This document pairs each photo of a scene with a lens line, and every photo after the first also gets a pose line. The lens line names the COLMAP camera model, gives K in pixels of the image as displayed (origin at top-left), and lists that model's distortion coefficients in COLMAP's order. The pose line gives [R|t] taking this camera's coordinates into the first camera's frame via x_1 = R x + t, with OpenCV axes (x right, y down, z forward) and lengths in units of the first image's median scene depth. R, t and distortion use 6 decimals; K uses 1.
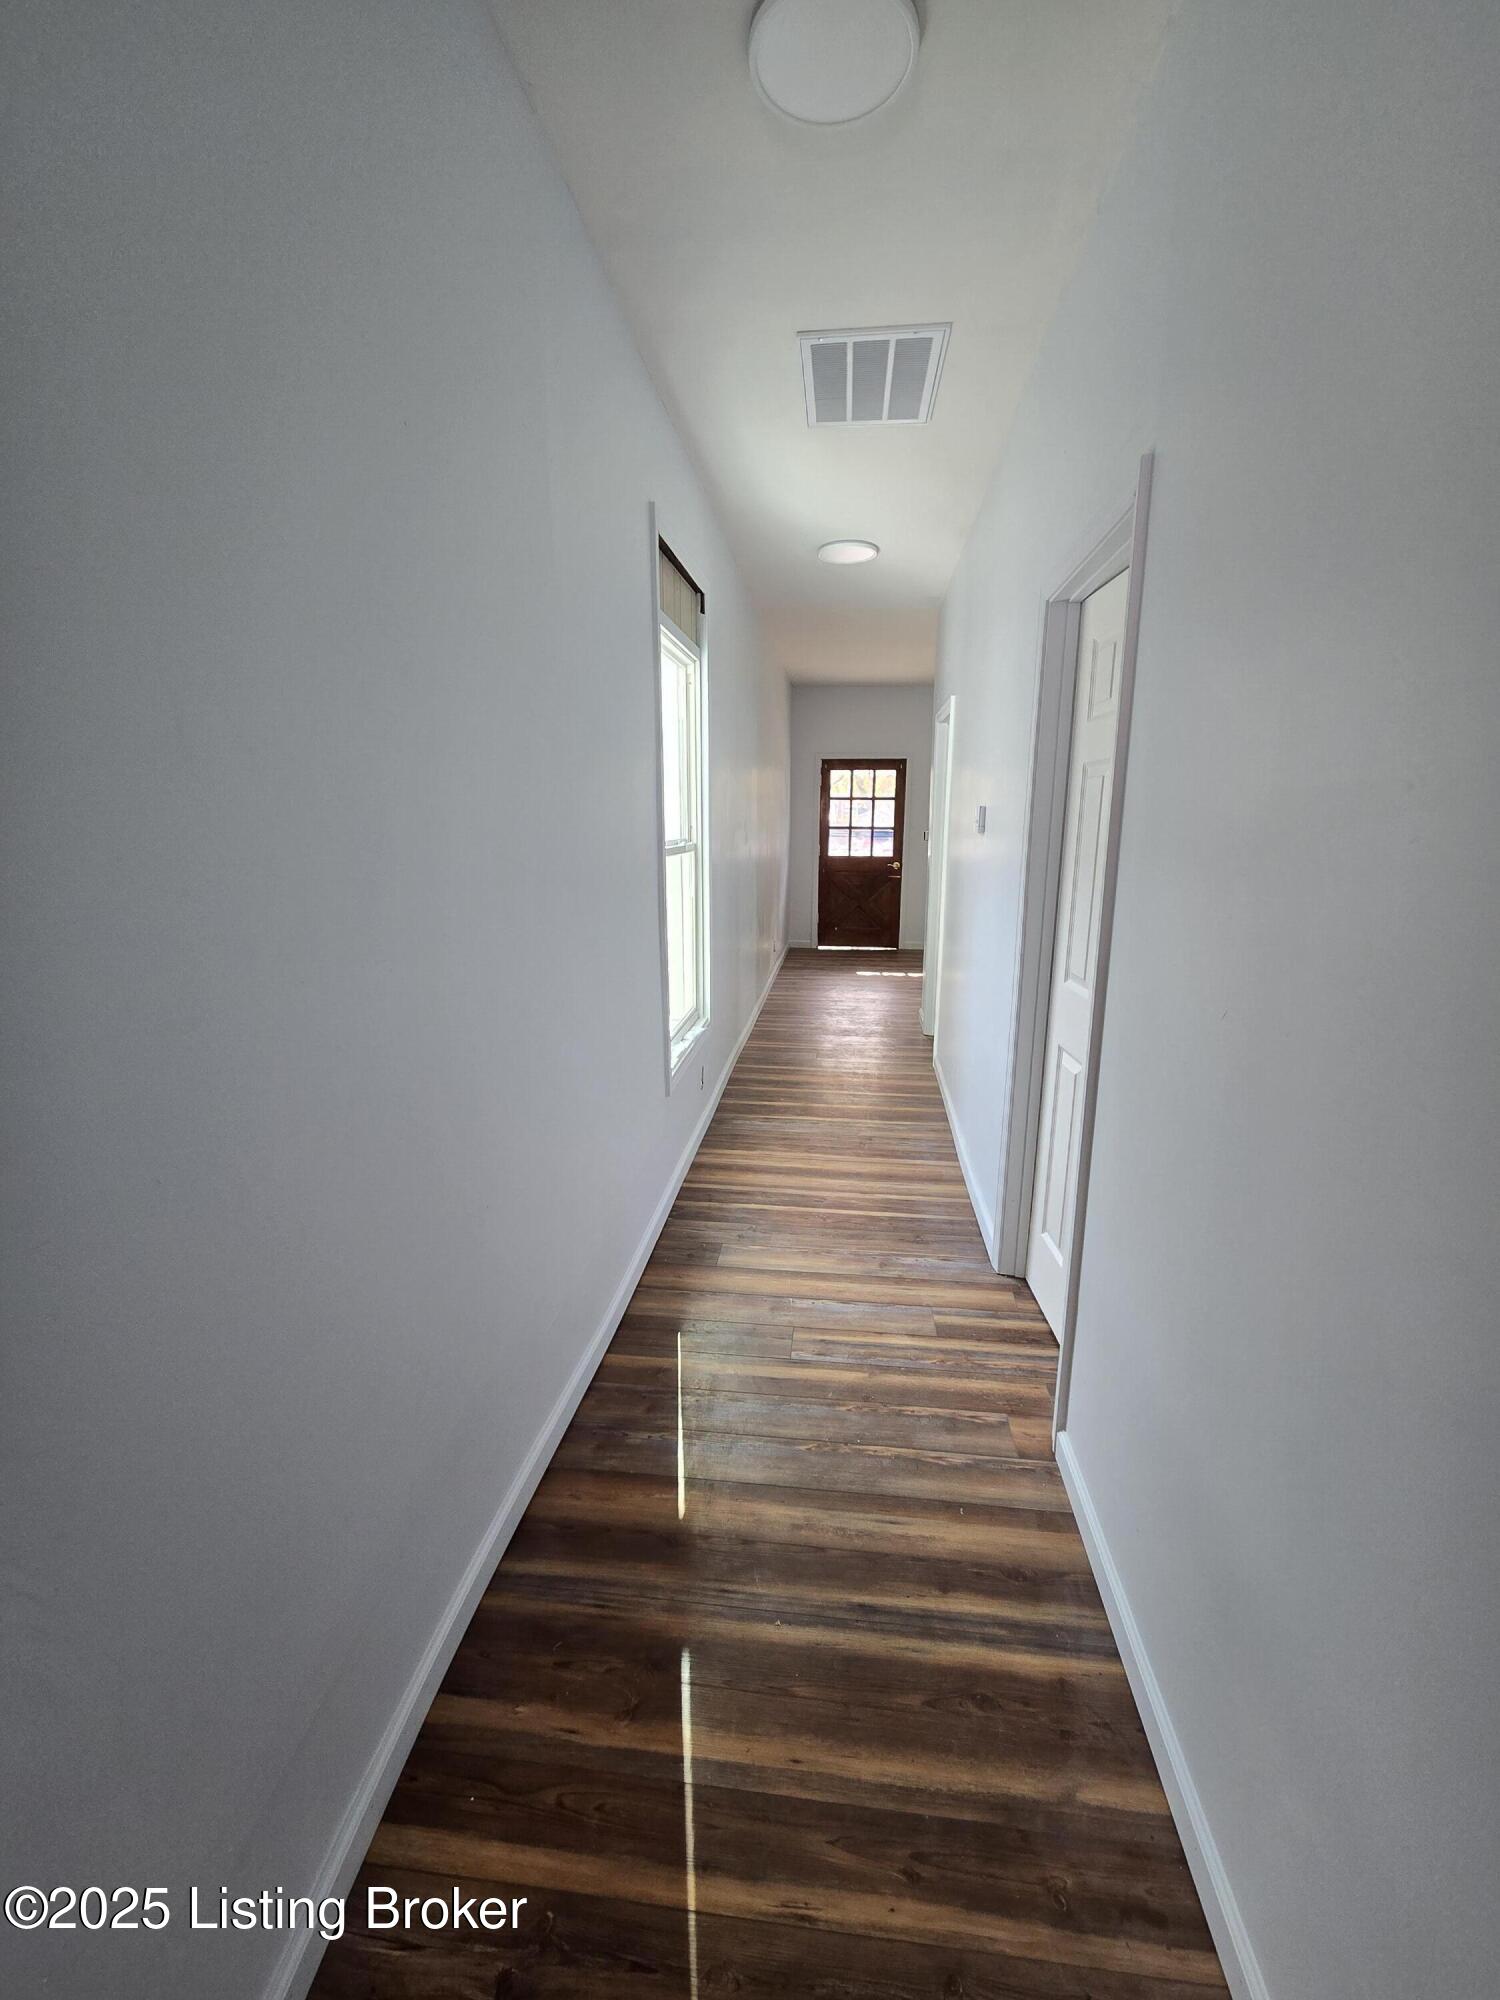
lens RADIAL K [[823.5, 0, 751.6], [0, 823.5, 1008.6], [0, 0, 1]] dist [-0.001337, 0.001310]
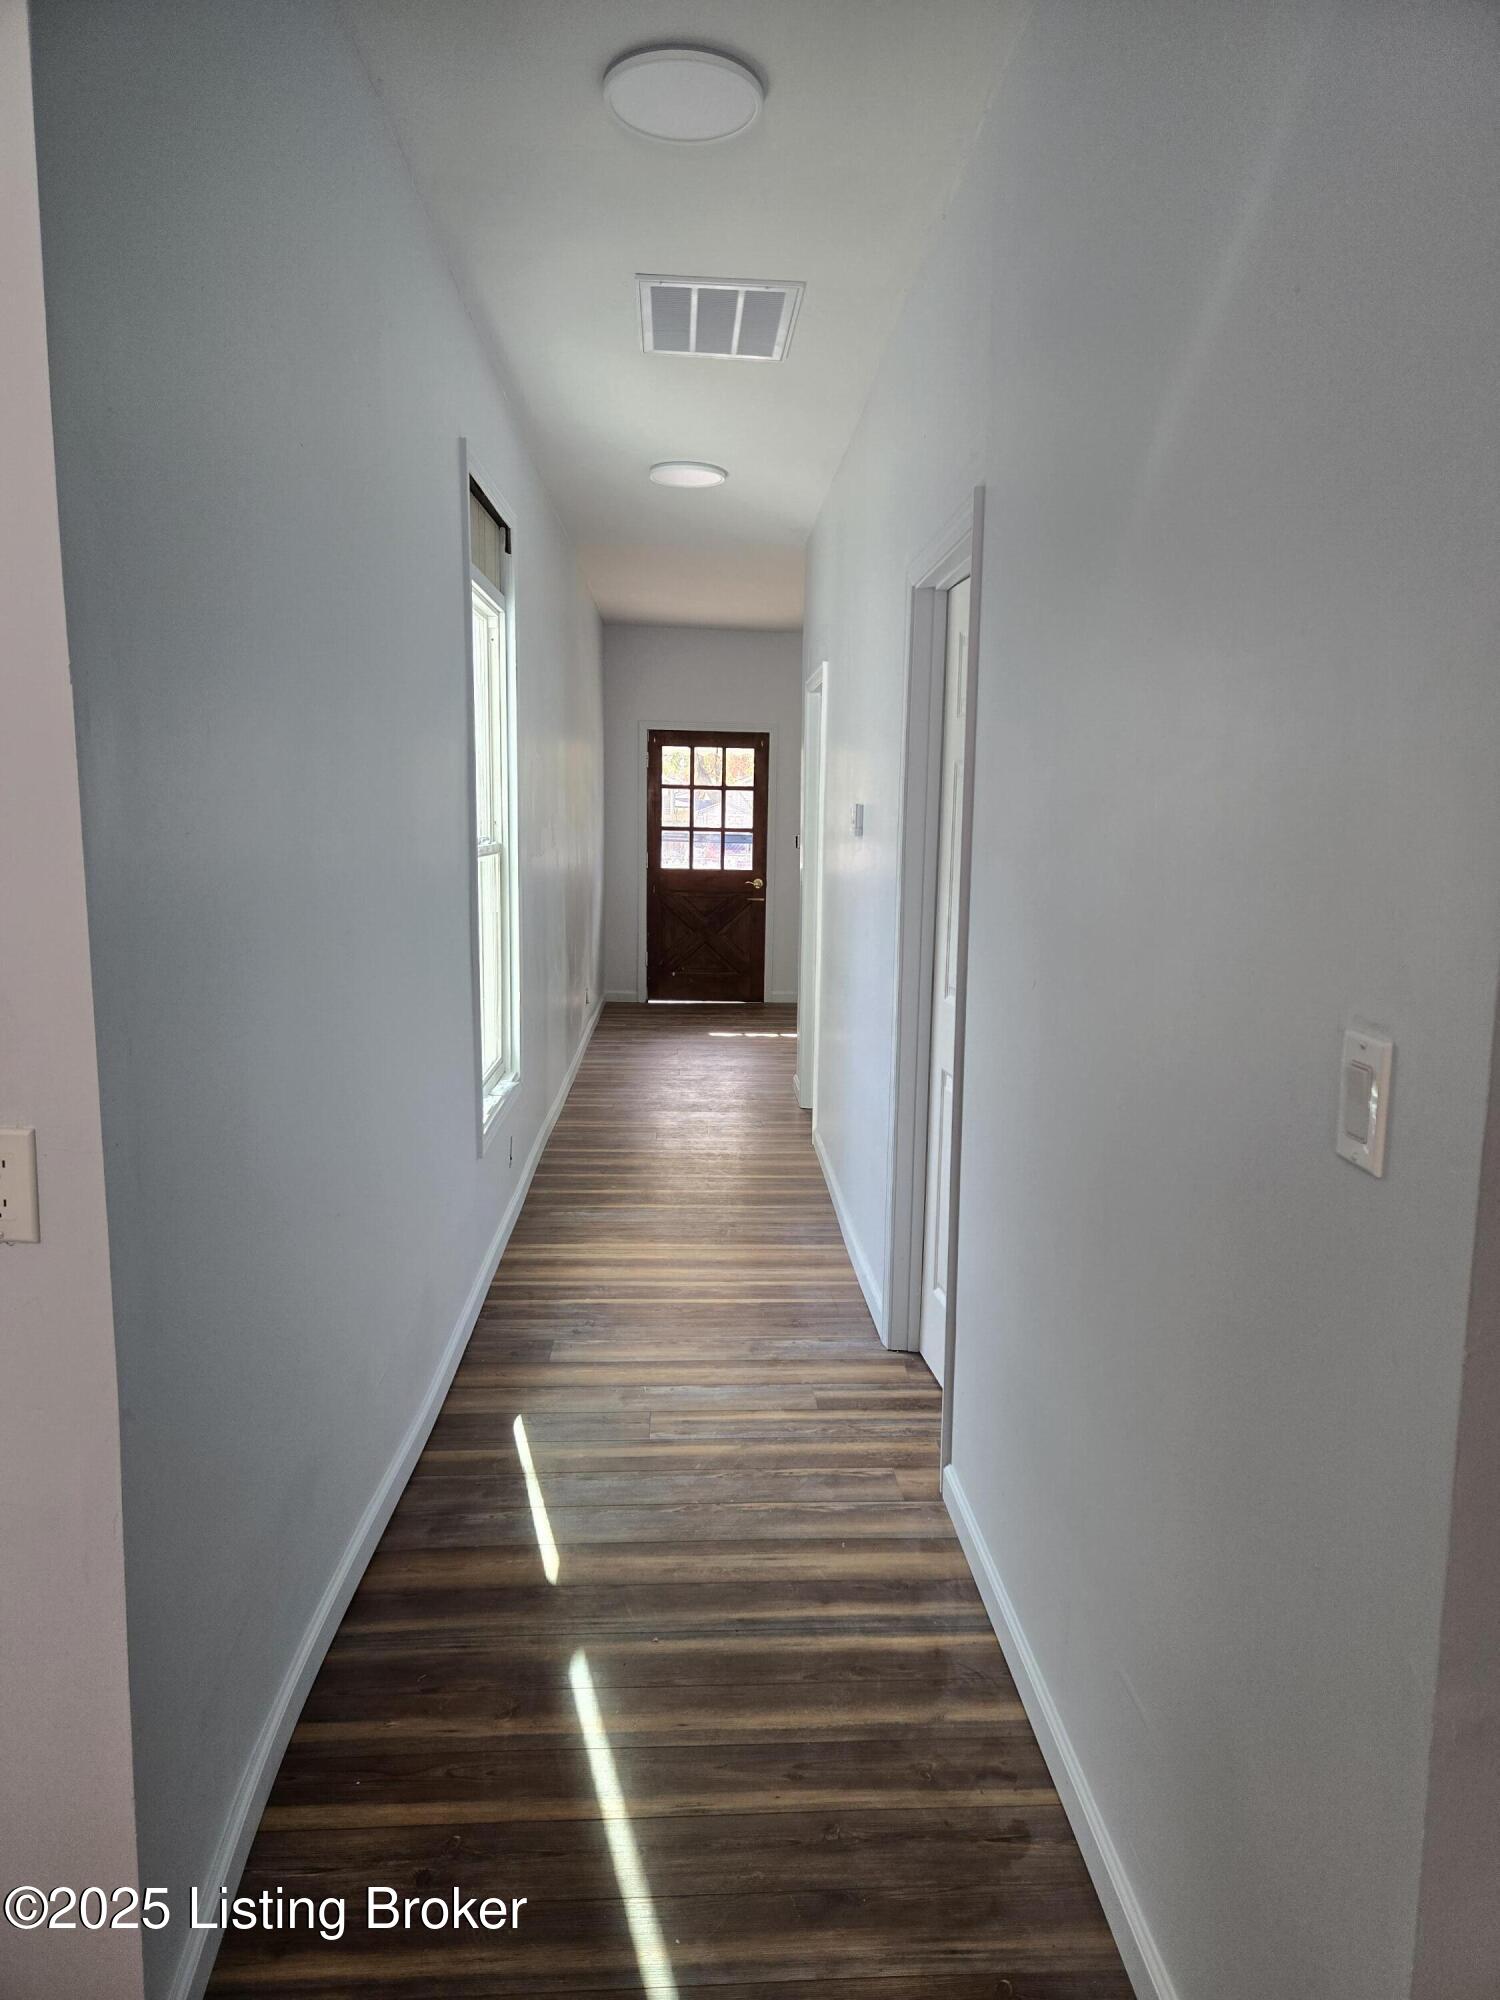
lens RADIAL K [[1337.1, 0, 771.5], [0, 1337.1, 1011.6], [0, 0, 1]] dist [0.052378, -0.035171]
pose [[0.983455, -0.008529, 0.180953, -0.060874], [0.023149, 0.996619, -0.078838, 0.078177], [-0.179669, 0.081722, 0.980327, -0.335099]]
